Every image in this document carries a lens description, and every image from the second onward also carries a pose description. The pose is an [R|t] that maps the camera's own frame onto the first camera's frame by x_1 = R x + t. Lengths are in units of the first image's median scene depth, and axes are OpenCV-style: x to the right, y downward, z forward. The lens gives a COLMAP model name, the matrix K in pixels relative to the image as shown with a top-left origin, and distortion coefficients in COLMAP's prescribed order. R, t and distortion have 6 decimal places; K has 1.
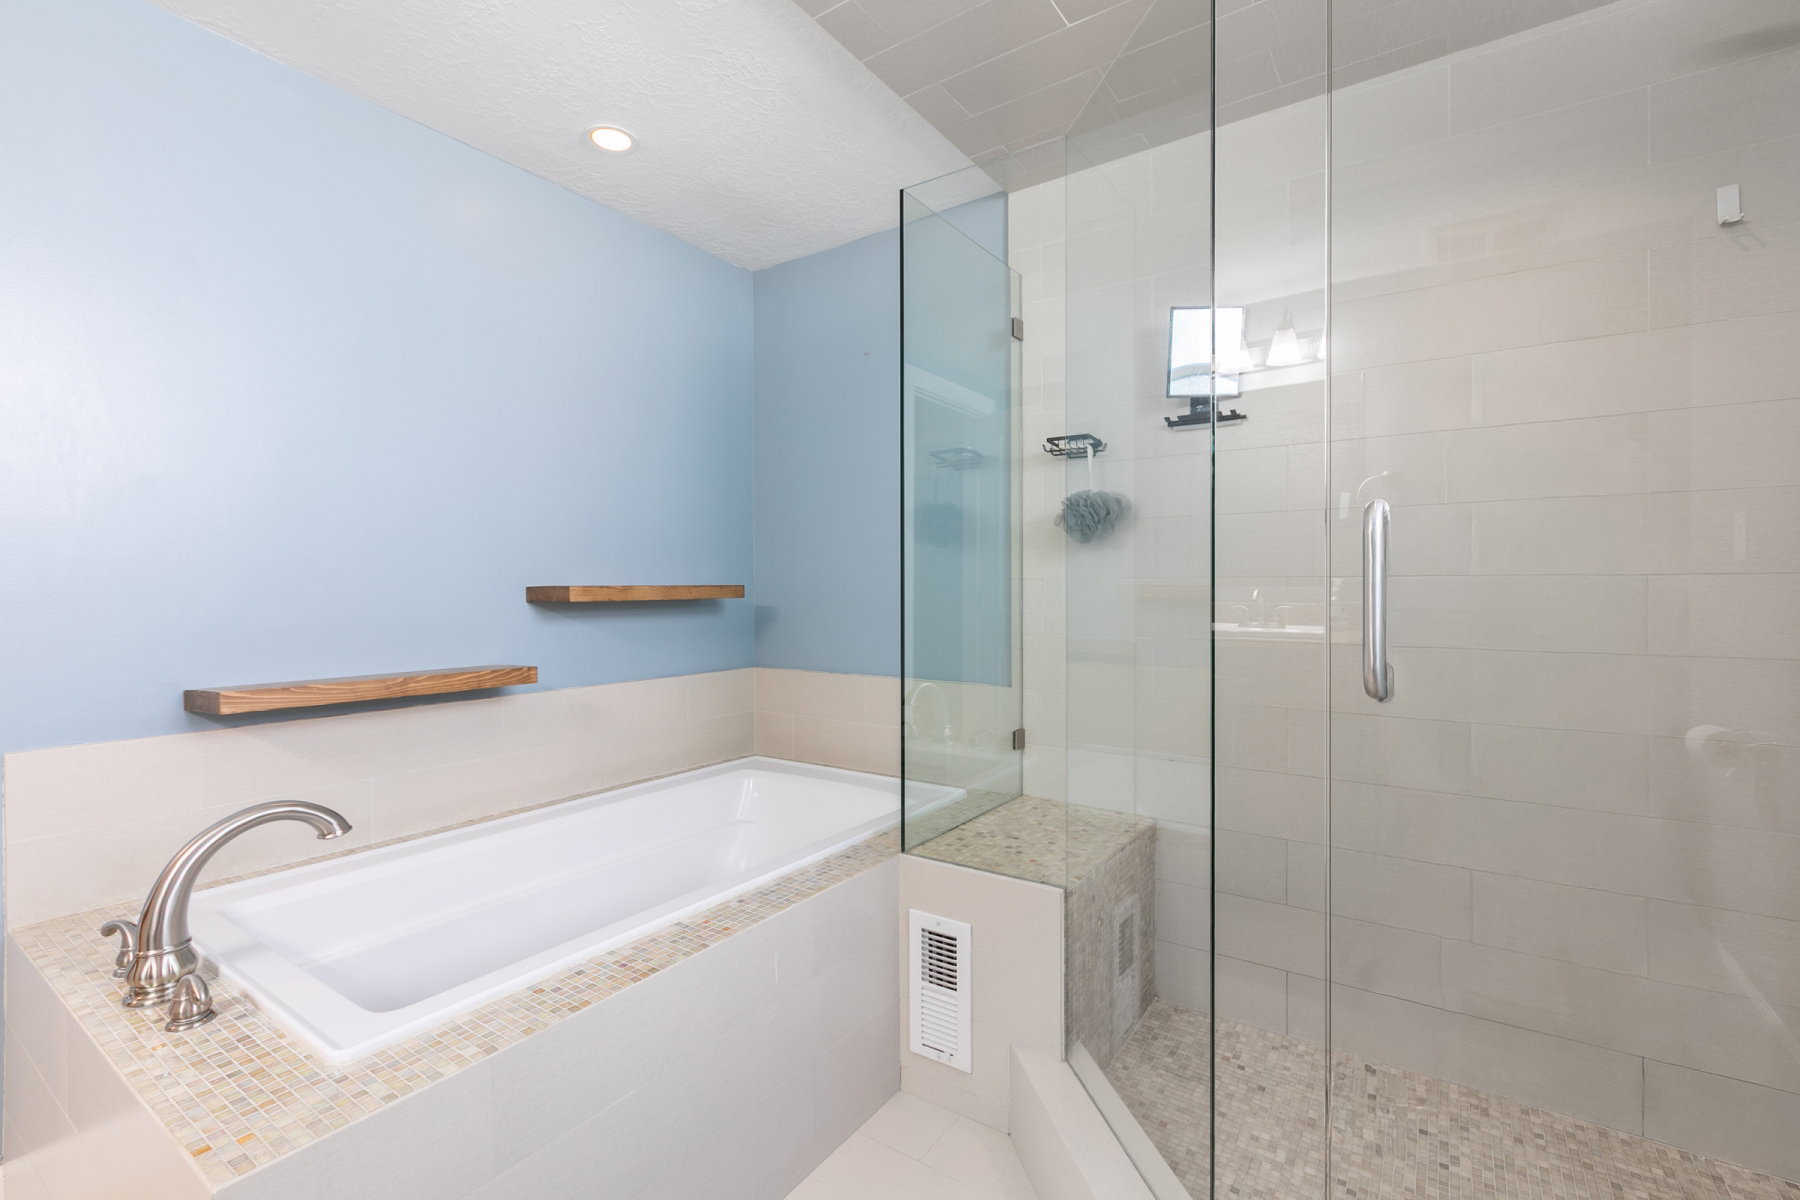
lens RADIAL K [[805.5, 0, 904.0], [0, 805.5, 598.9], [0, 0, 1]] dist [0.001422, -0.000381]
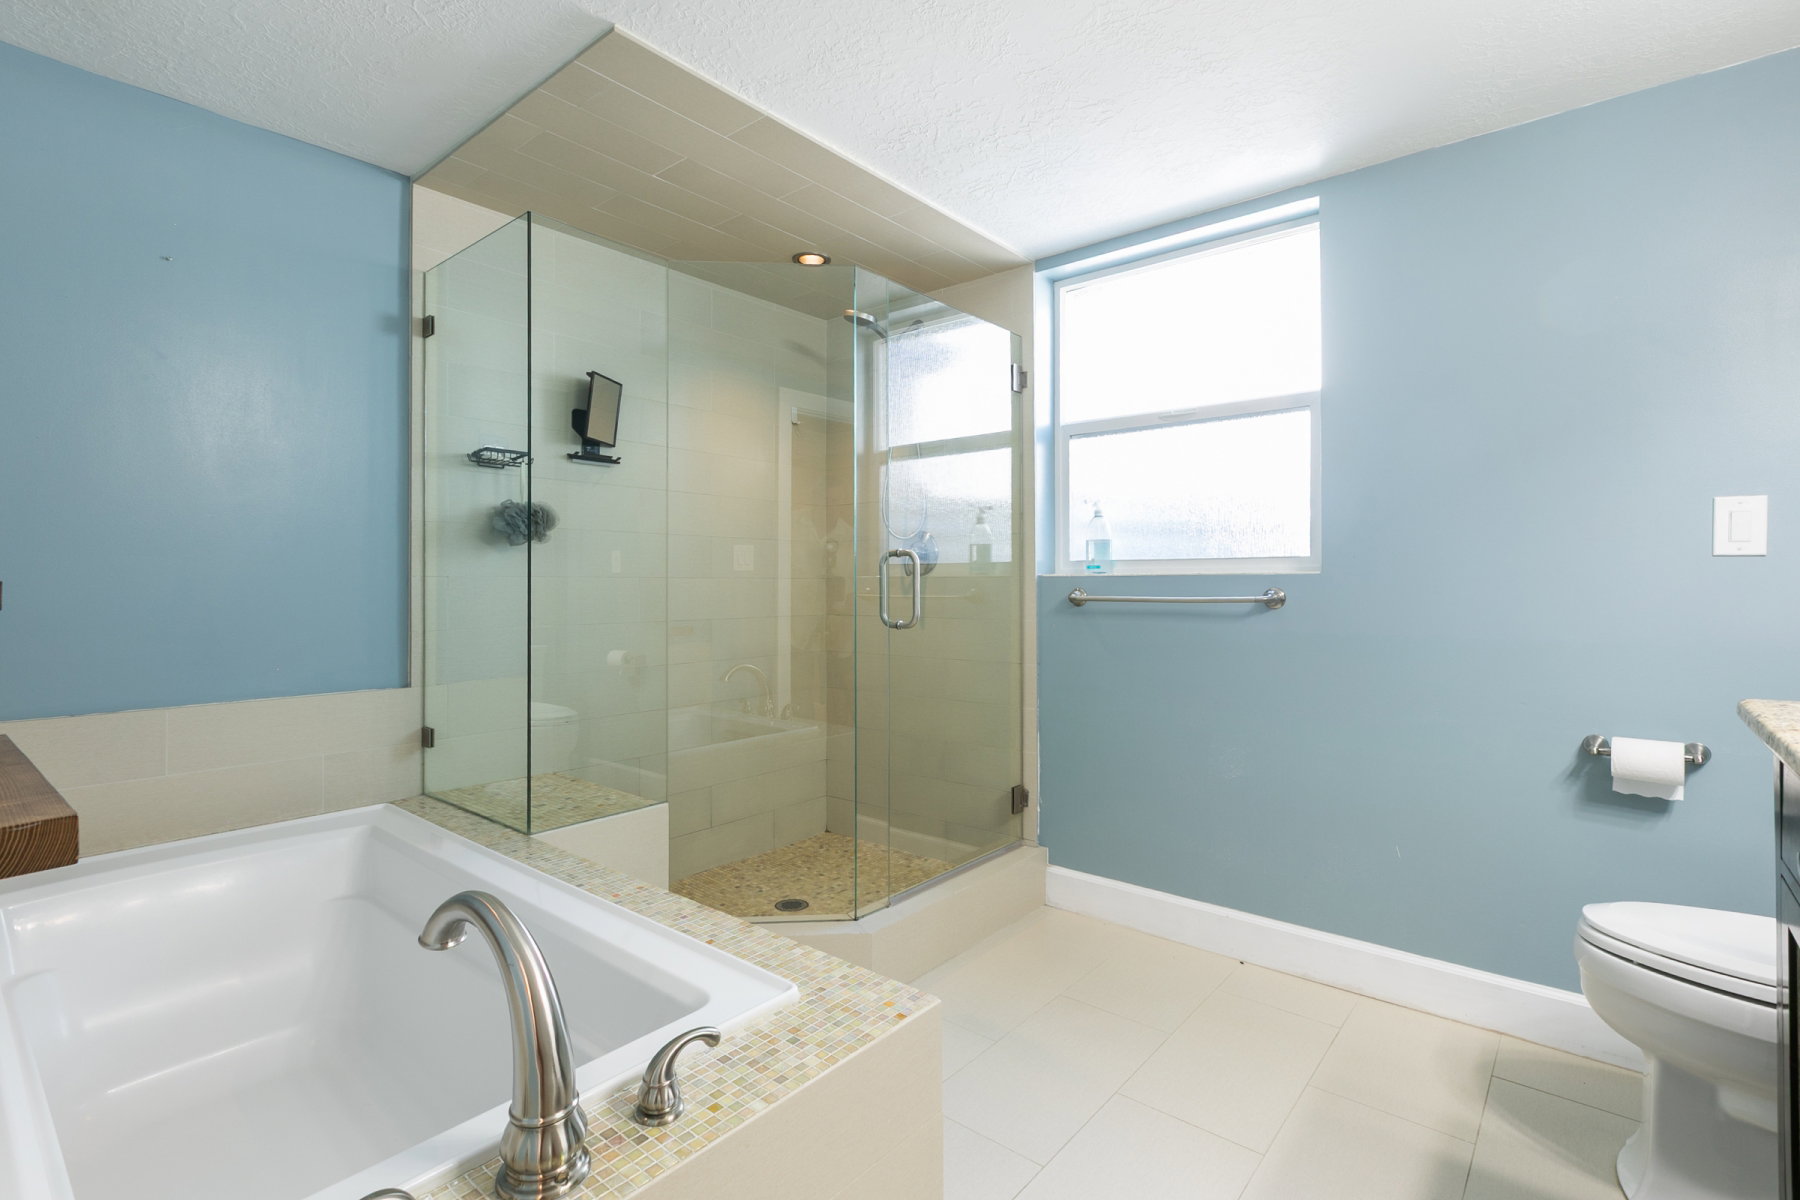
lens RADIAL K [[805.5, 0, 907.4], [0, 805.5, 591.9], [0, 0, 1]] dist [0.001422, -0.000381]
pose [[0.091529, -0.003321, 0.995797, -1.149596], [0.011142, 0.999935, 0.002310, -0.001916], [-0.995740, 0.010884, 0.091560, 0.458268]]
